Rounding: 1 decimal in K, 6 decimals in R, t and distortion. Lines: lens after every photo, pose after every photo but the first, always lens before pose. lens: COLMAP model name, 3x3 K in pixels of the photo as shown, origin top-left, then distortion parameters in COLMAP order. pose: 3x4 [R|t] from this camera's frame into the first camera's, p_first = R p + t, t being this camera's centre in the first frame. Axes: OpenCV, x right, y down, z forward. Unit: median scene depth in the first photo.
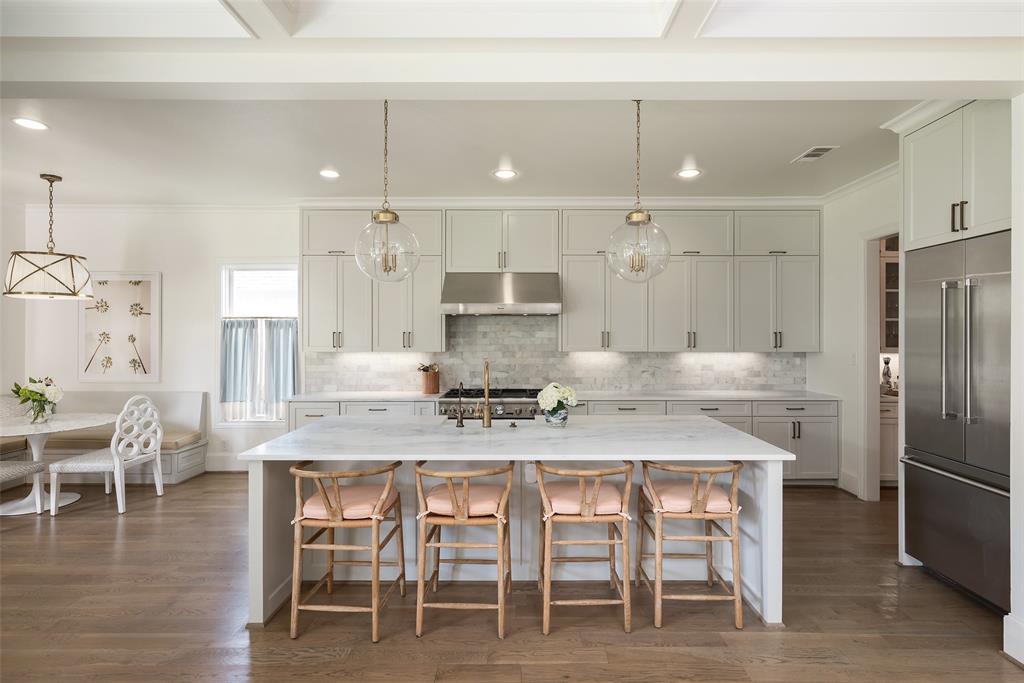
lens RADIAL K [[503.0, 0, 511.9], [0, 503.0, 337.3], [0, 0, 1]] dist [-0.003224, -0.000226]
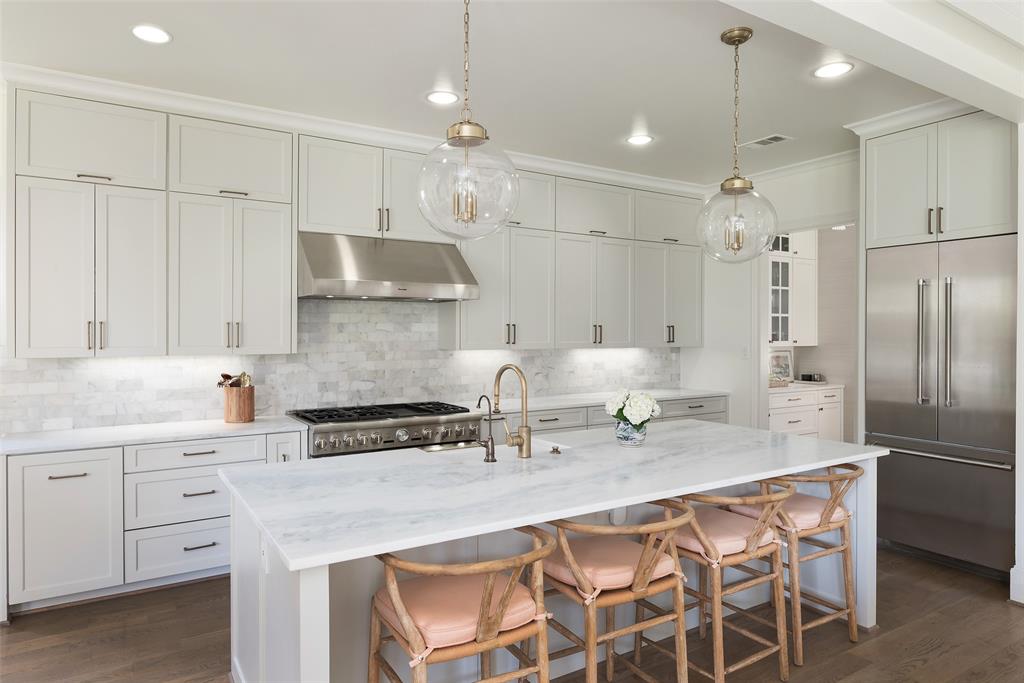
lens RADIAL K [[629.9, 0, 534.0], [0, 629.9, 335.8], [0, 0, 1]] dist [0.001984, -0.005338]
pose [[0.844787, -0.003568, 0.535091, -0.305375], [0.001727, 0.999991, 0.003942, 0.003279], [-0.535100, -0.002406, 0.844785, 0.150229]]
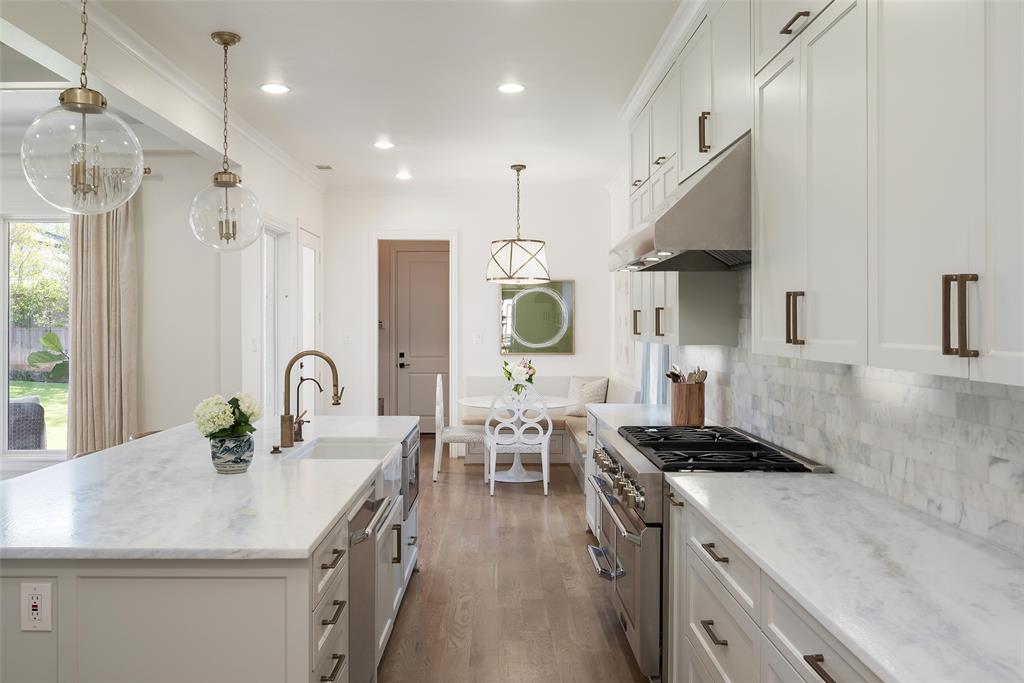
lens RADIAL K [[804.4, 0, 511.8], [0, 804.4, 334.0], [0, 0, 1]] dist [-0.011530, -0.000434]
pose [[0.025799, 0.010241, -0.999615, 0.634661], [-0.004488, 0.999939, 0.010129, 0.010276], [0.999657, 0.004225, 0.025843, 0.790167]]
